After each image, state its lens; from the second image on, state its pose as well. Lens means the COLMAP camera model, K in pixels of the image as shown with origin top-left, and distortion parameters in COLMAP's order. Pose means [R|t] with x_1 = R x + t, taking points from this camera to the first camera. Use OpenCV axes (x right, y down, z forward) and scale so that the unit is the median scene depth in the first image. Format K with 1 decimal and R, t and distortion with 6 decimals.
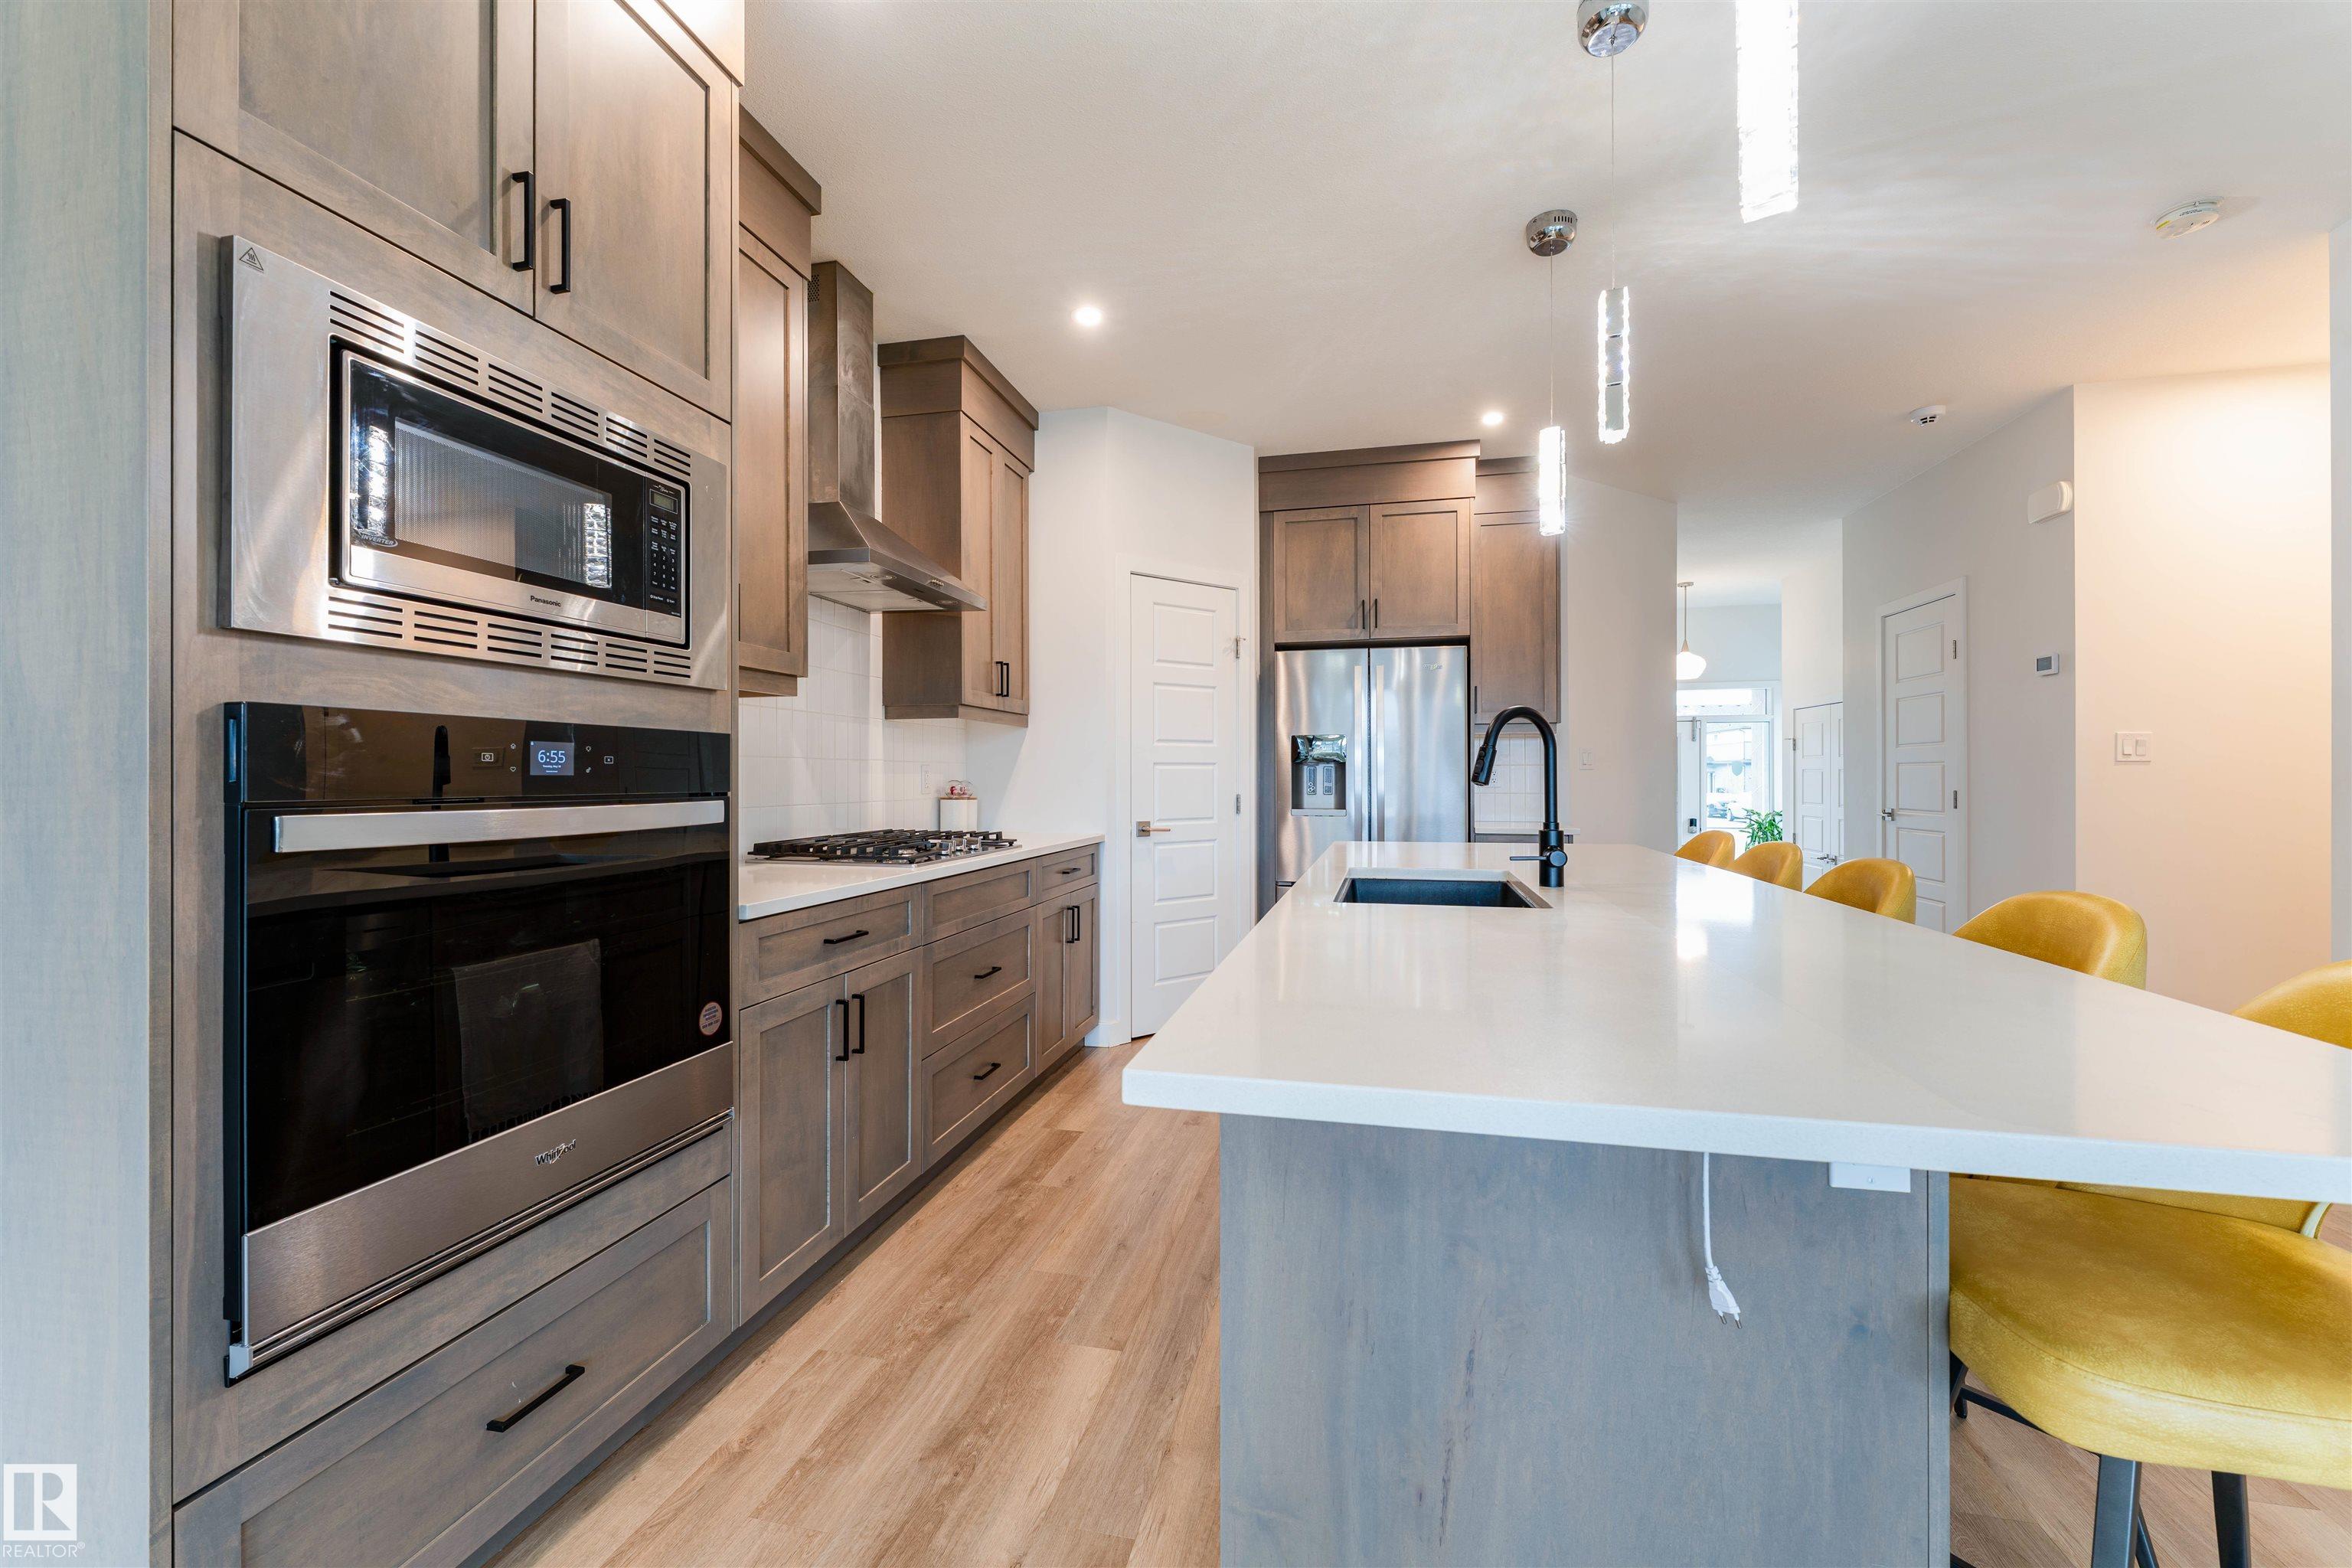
lens RADIAL K [[944.3, 0, 1179.1], [0, 944.3, 778.7], [0, 0, 1]] dist [0.005946, -0.002117]
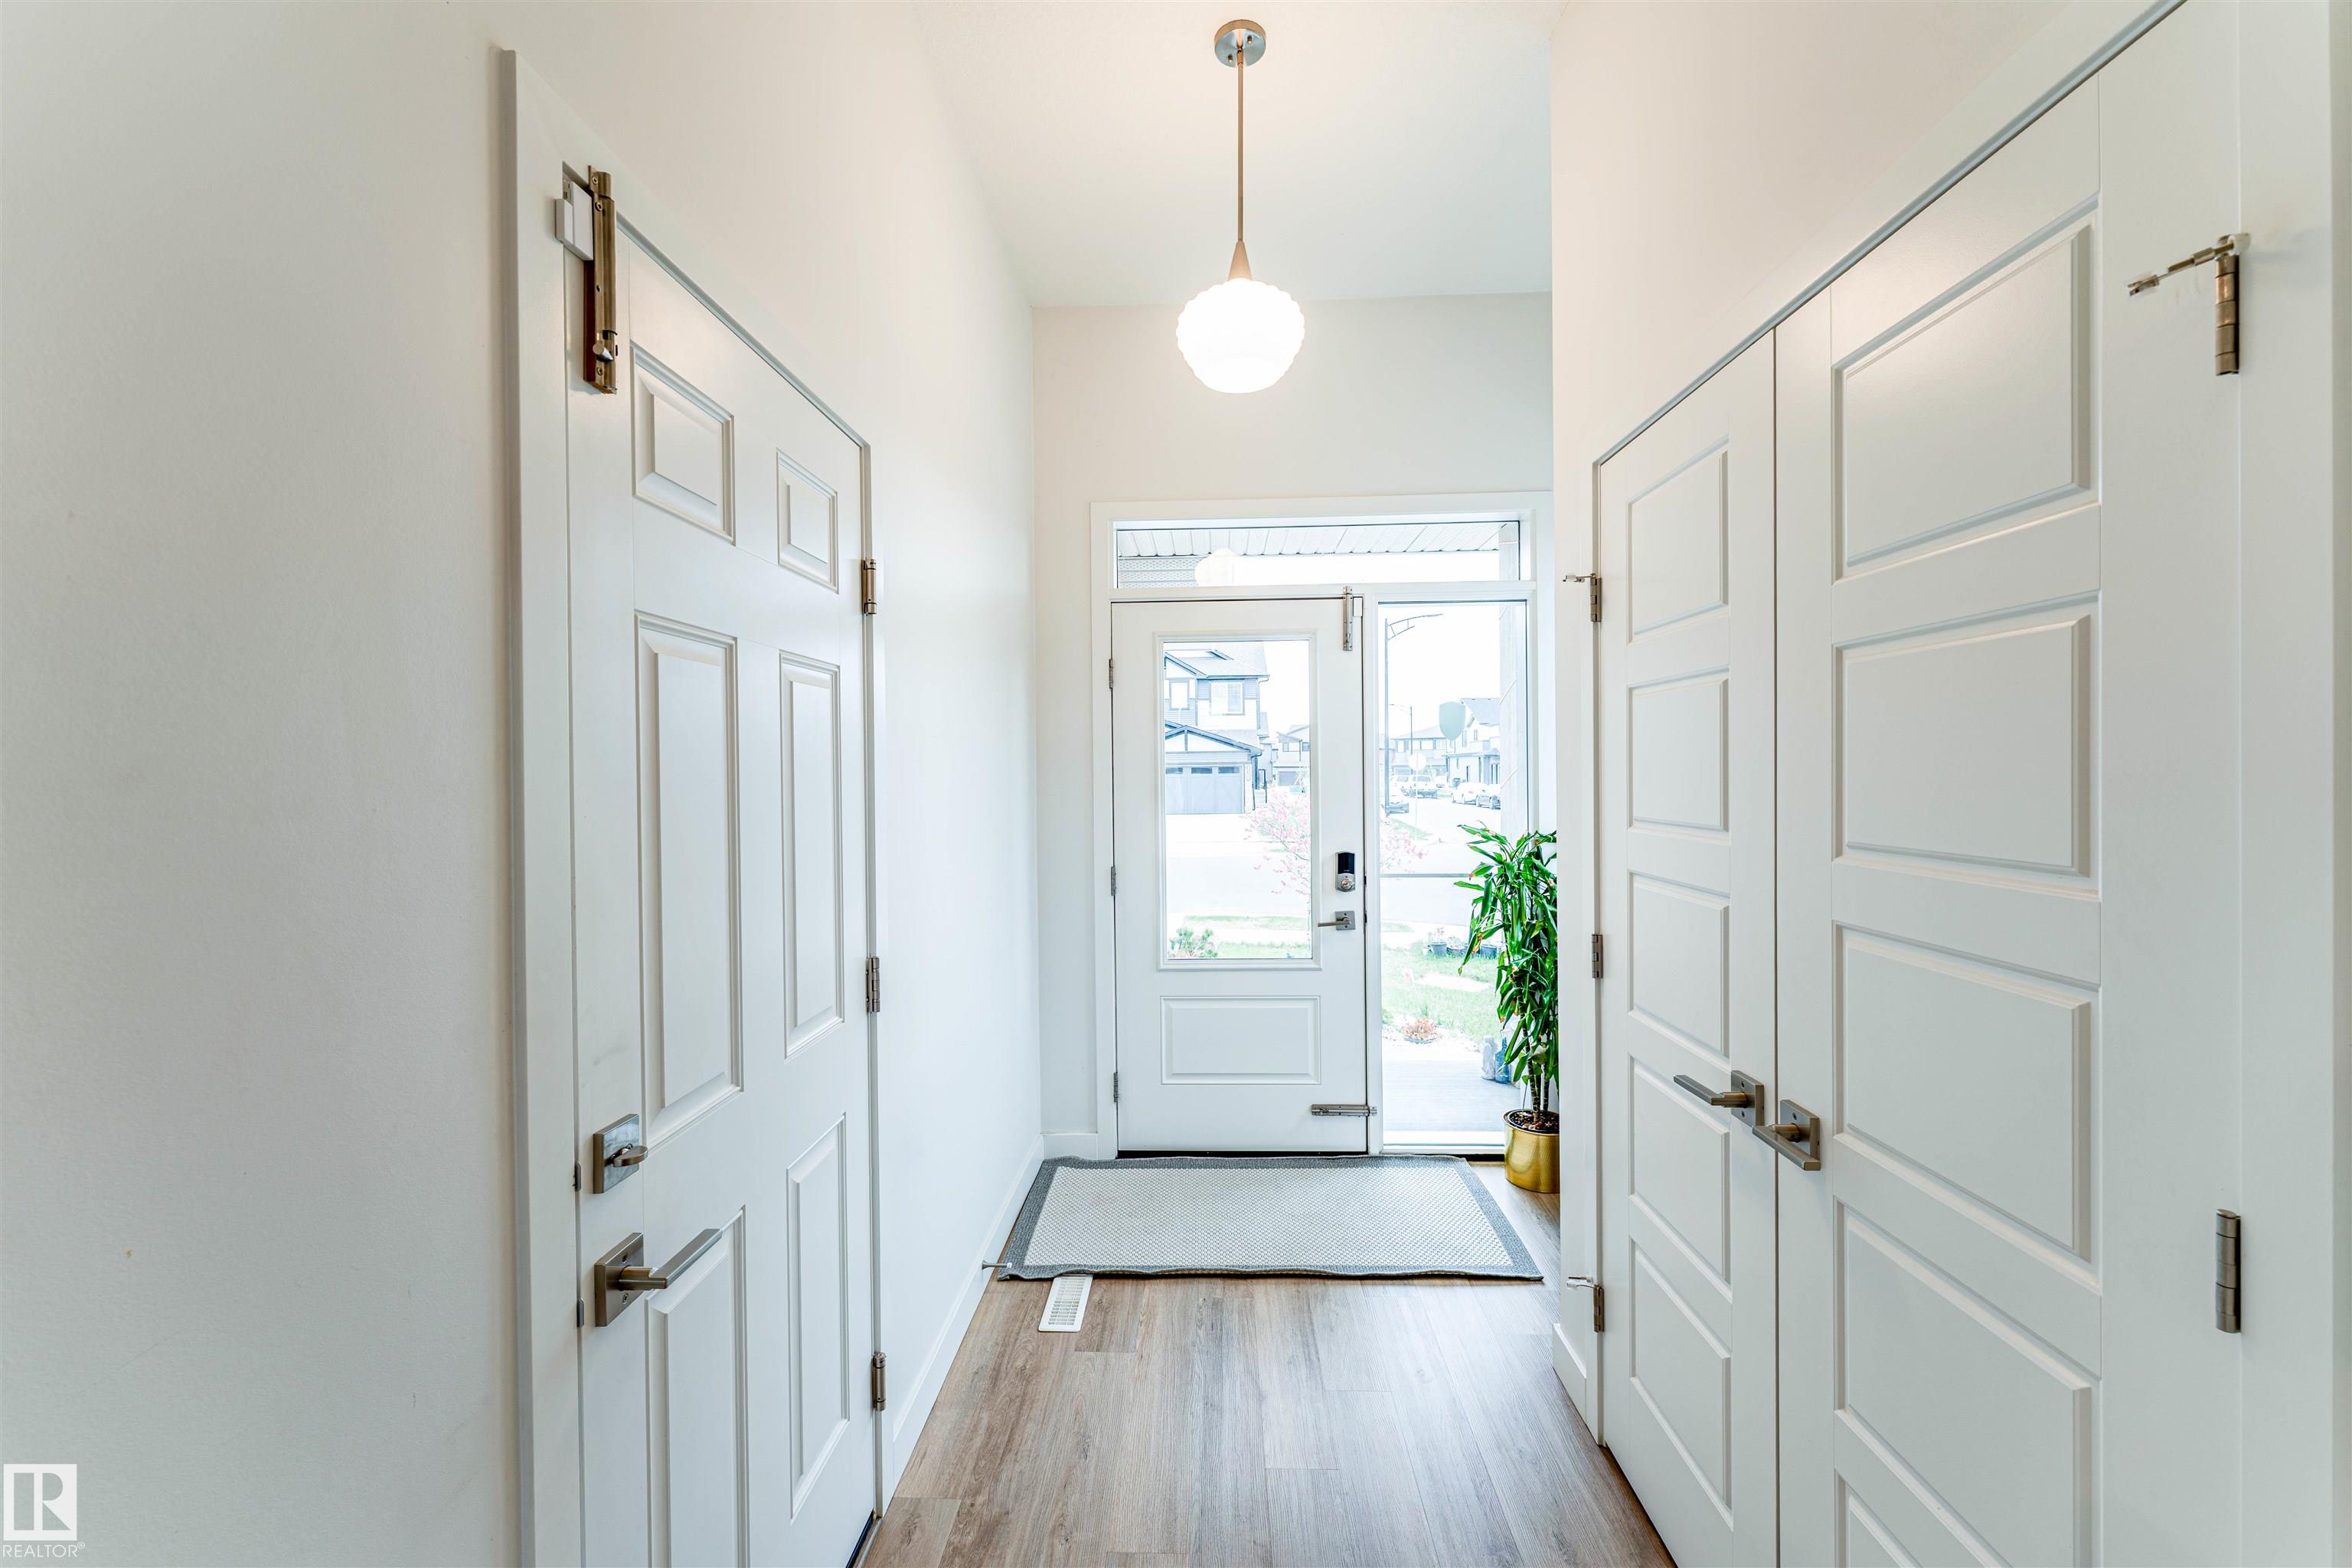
lens RADIAL K [[944.3, 0, 1168.0], [0, 944.3, 770.3], [0, 0, 1]] dist [0.005946, -0.002117]
pose [[0.983338, -0.005574, 0.181701, 1.712632], [0.006506, 0.999969, -0.004533, 0.042687], [-0.181670, 0.005639, 0.983343, 2.704871]]
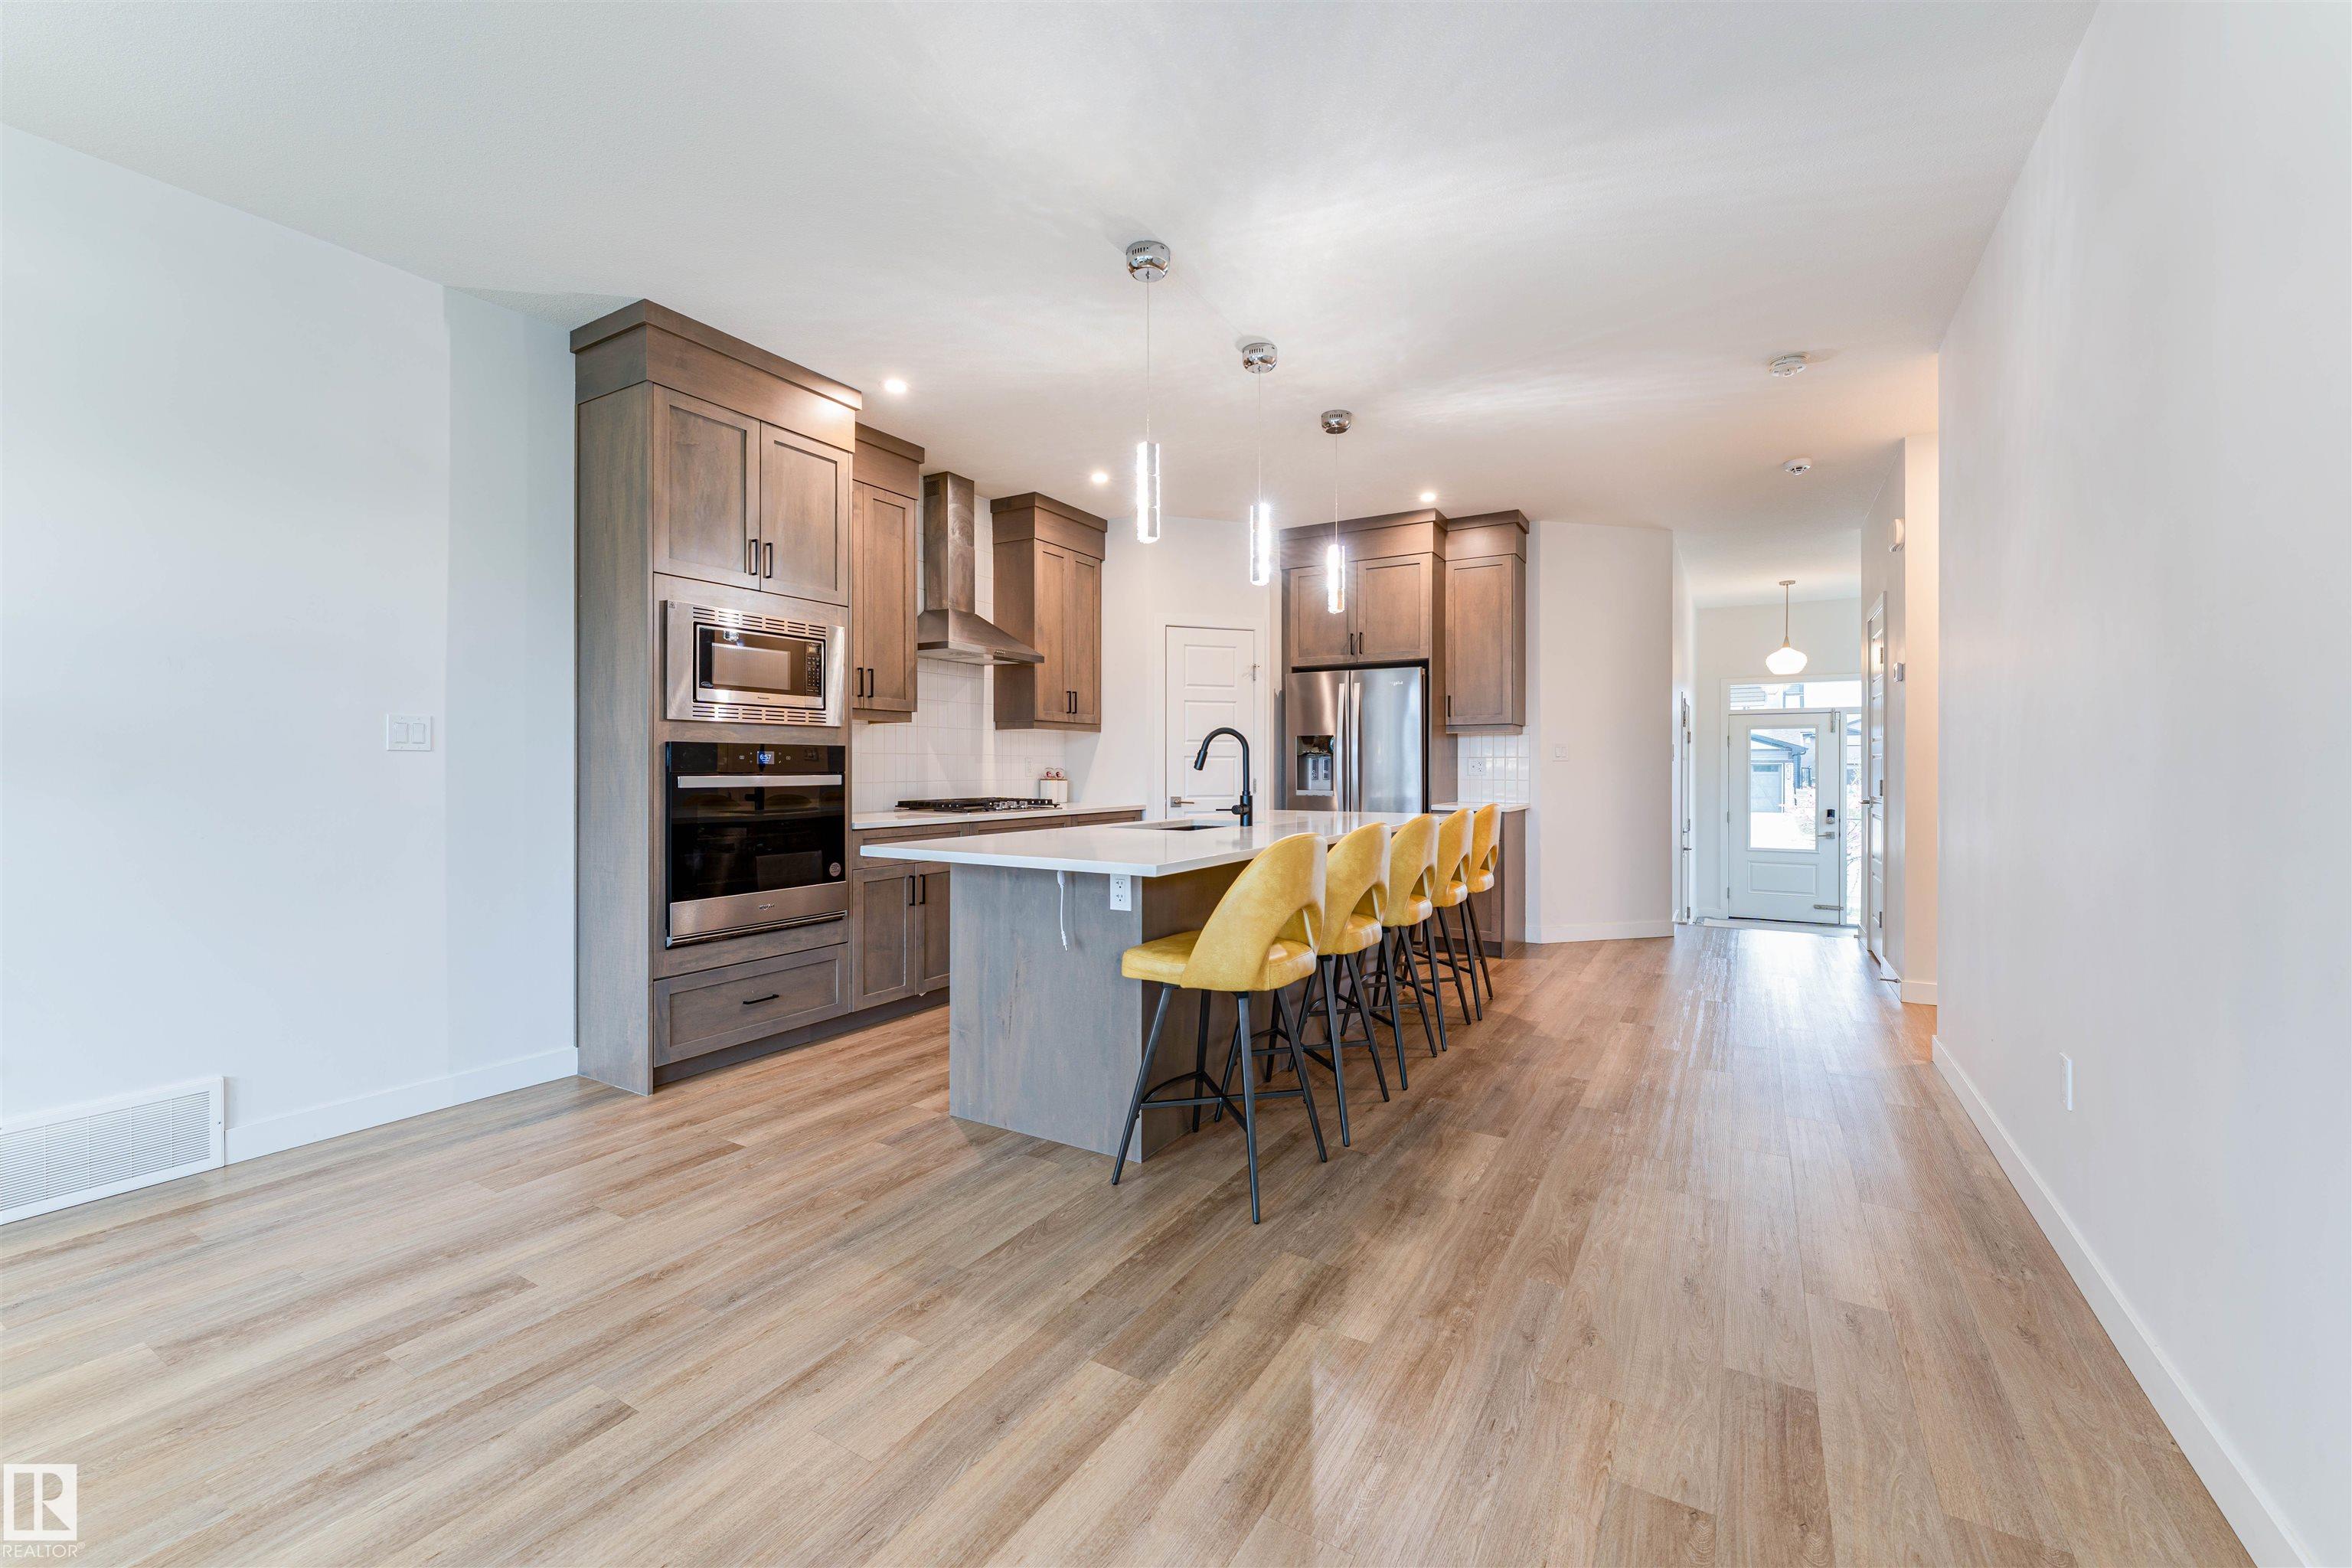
lens RADIAL K [[944.3, 0, 1172.8], [0, 944.3, 774.4], [0, 0, 1]] dist [0.005946, -0.002117]
pose [[0.952444, 0.005650, -0.304661, 0.775649], [-0.003664, 0.999968, 0.007089, 0.001629], [0.304692, -0.005636, 0.952434, -0.738742]]
